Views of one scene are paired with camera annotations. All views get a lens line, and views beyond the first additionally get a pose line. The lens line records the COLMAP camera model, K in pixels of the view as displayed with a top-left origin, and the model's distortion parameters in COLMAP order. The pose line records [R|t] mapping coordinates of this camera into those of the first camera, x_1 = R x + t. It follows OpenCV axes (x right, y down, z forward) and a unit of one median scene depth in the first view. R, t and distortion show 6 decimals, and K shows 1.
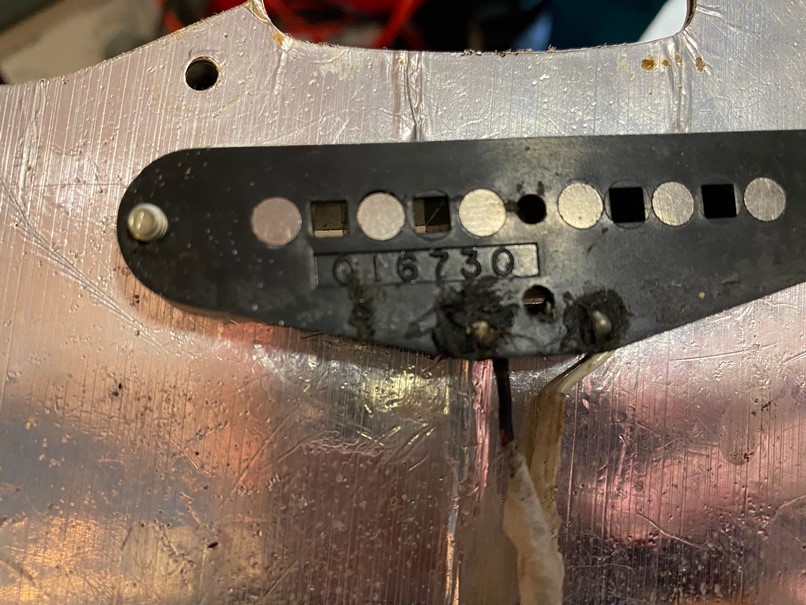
lens RADIAL K [[617.4, 0, 402.6], [0, 617.4, 303.2], [0, 0, 1]] dist [-0.029756, -0.003686]
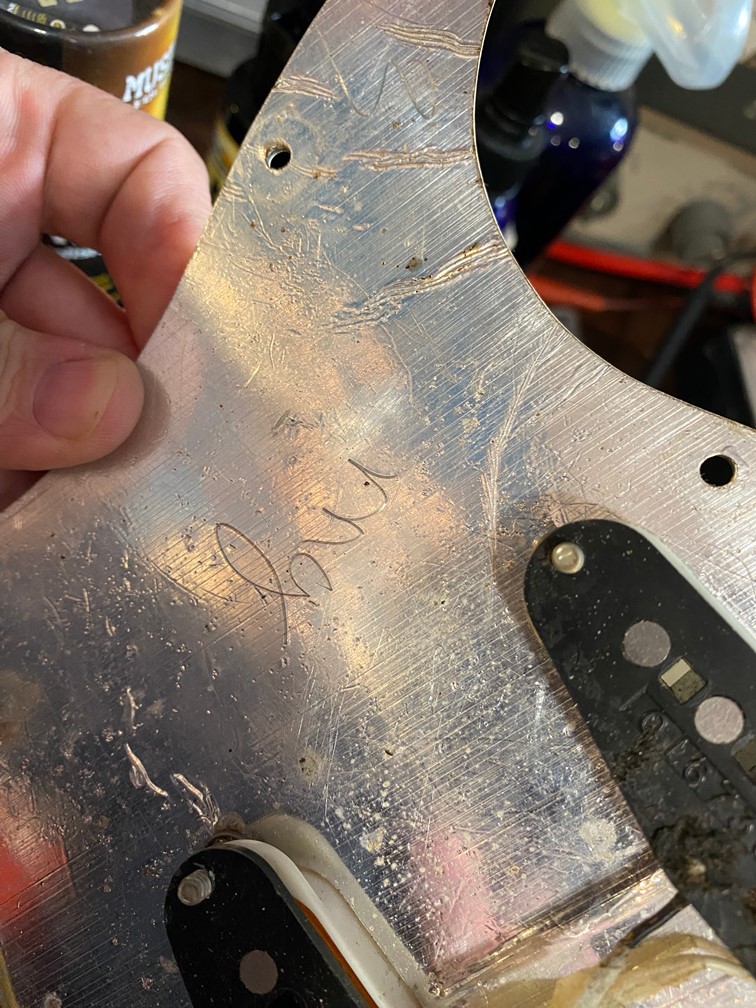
lens RADIAL K [[772.1, 0, 378.8], [0, 772.1, 504.5], [0, 0, 1]] dist [-0.029756, -0.003686]
pose [[0.559911, 0.752393, -0.346993, -0.180025], [-0.725821, 0.647384, 0.232547, -0.257597], [0.399605, 0.121649, 0.908580, -0.436438]]
